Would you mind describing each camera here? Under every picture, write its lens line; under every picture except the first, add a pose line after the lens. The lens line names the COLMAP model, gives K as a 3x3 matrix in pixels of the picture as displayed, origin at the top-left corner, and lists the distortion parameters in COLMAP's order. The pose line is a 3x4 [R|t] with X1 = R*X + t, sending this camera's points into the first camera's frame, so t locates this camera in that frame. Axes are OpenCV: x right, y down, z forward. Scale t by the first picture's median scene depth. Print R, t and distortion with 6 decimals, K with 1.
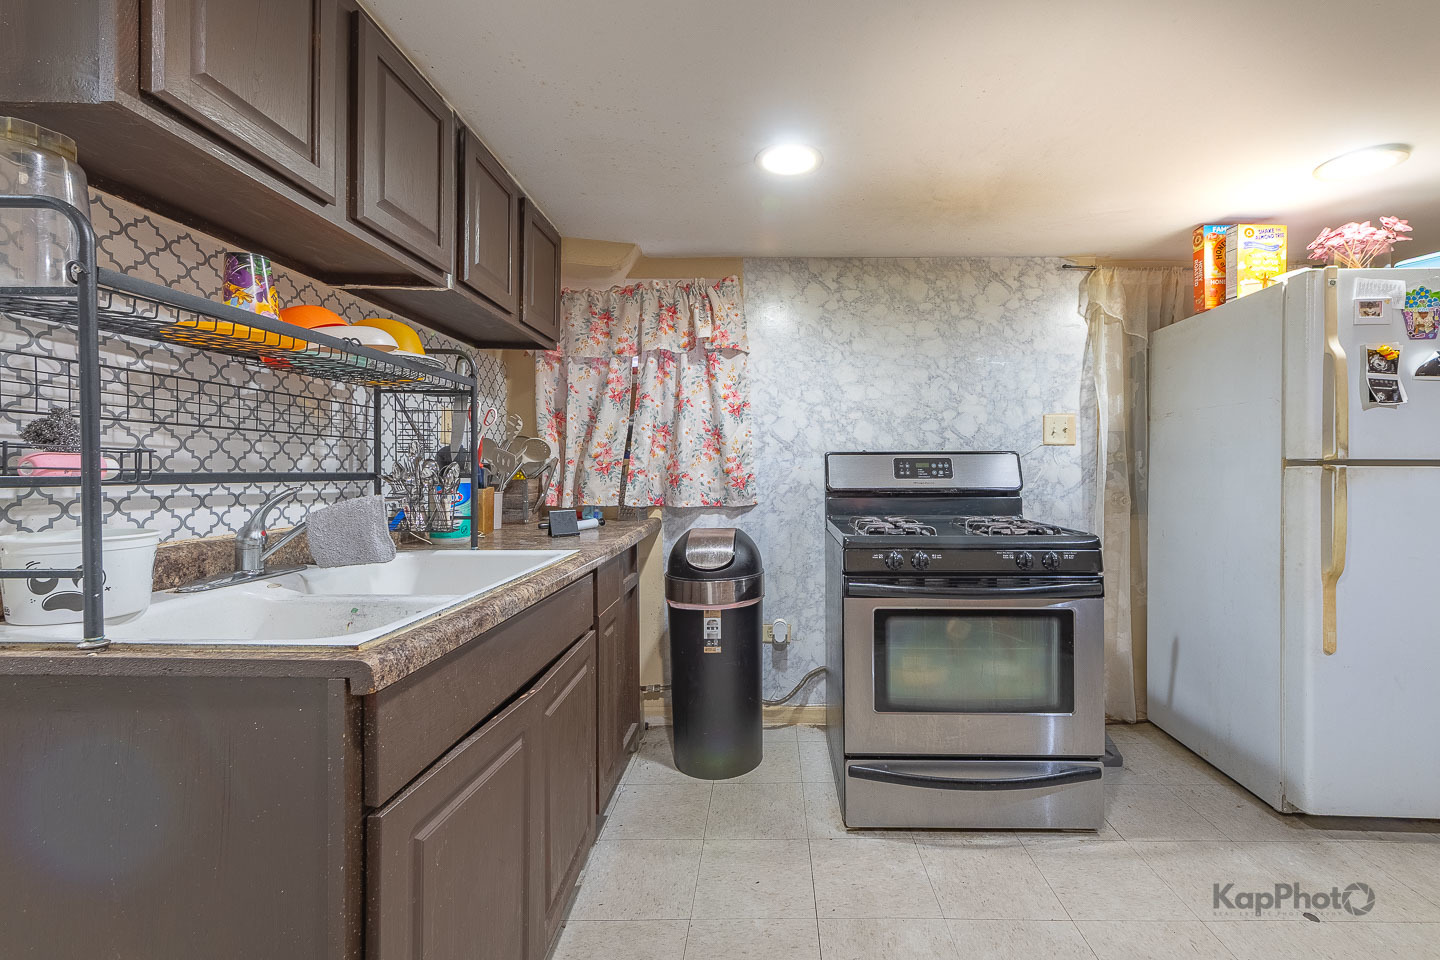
lens RADIAL K [[592.4, 0, 769.7], [0, 592.4, 472.8], [0, 0, 1]] dist [0.012771, -0.001790]
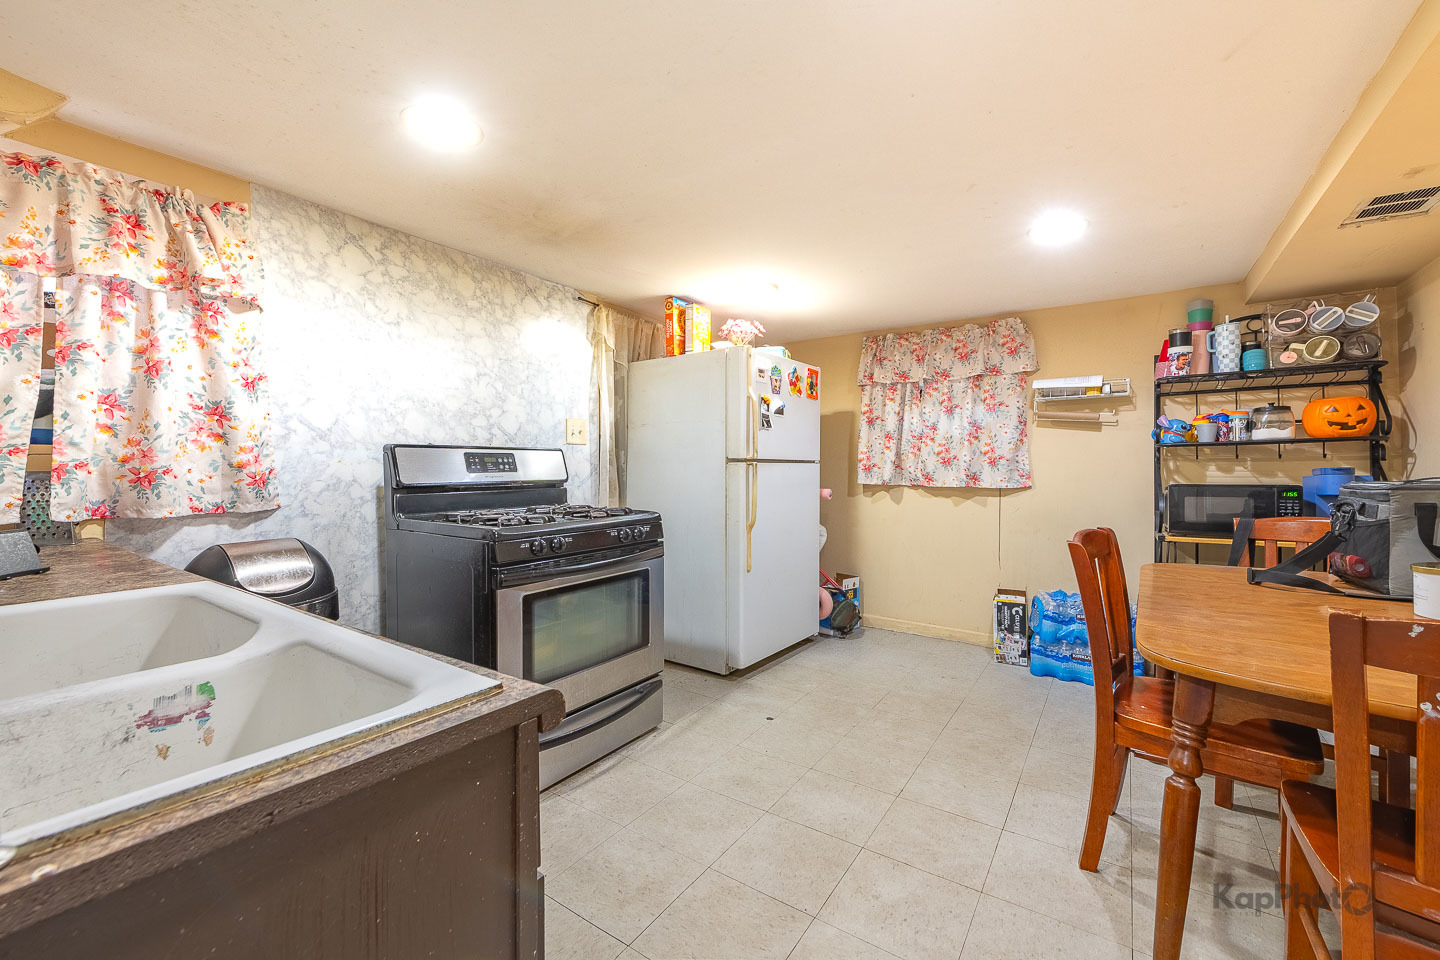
lens RADIAL K [[571.7, 0, 712.3], [0, 571.7, 478.5], [0, 0, 1]] dist [0.012973, -0.003383]
pose [[0.580001, -0.016965, 0.814439, -0.320505], [0.003450, 0.999825, 0.018369, 0.002929], [-0.814608, -0.007844, 0.579959, 0.097290]]
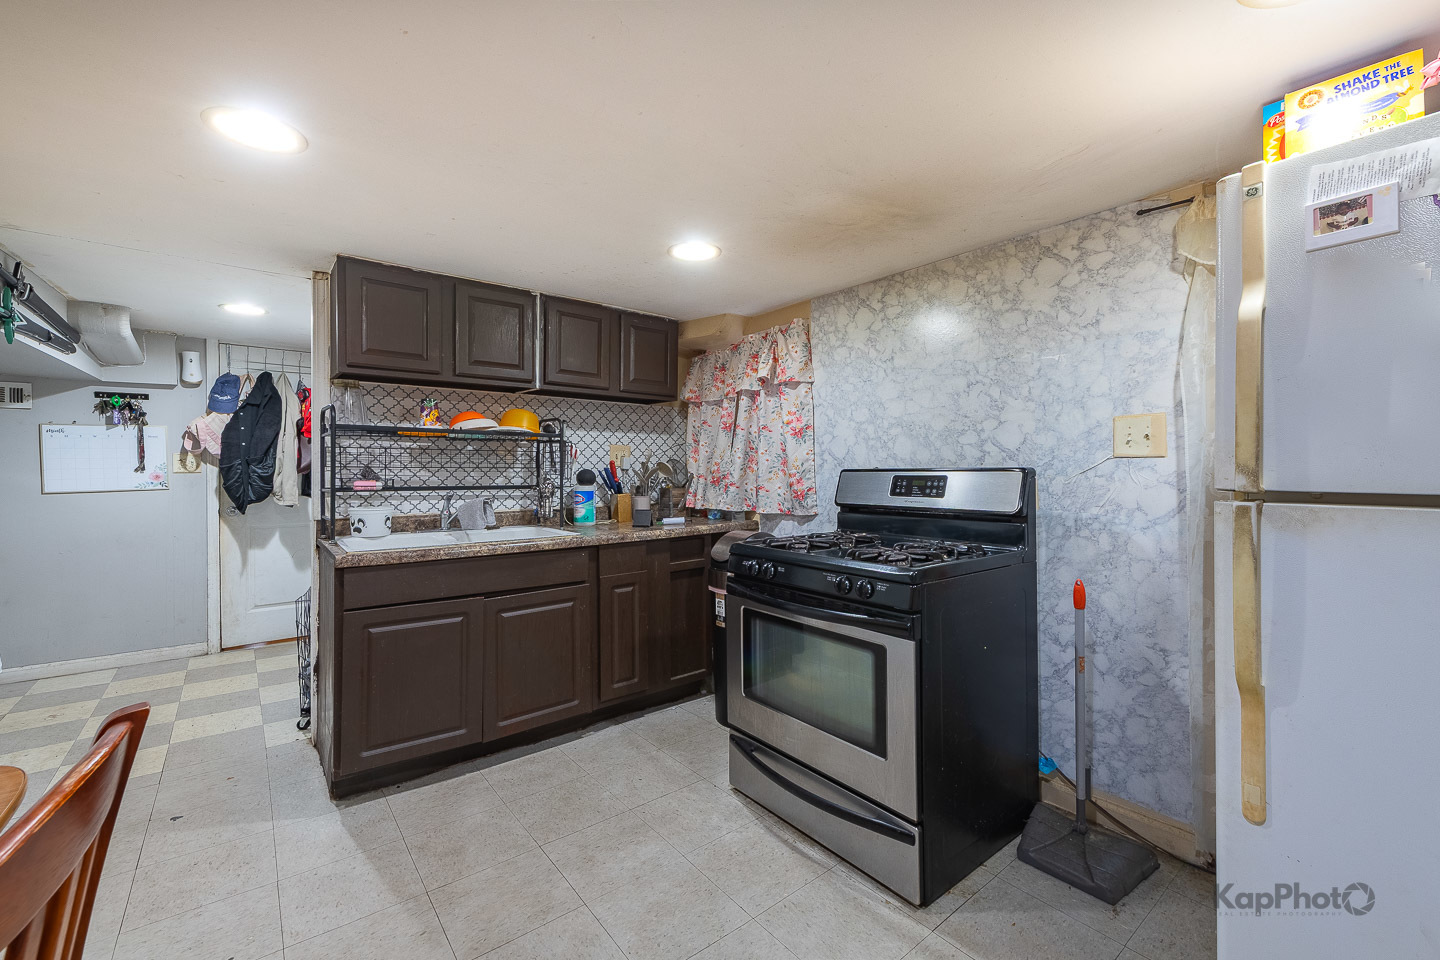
lens RADIAL K [[571.7, 0, 732.6], [0, 571.7, 468.5], [0, 0, 1]] dist [0.012973, -0.003383]
pose [[0.652685, -0.003053, -0.757623, 0.726830], [-0.004214, 0.999962, -0.007659, -0.026584], [0.757617, 0.008191, 0.652648, 0.169345]]
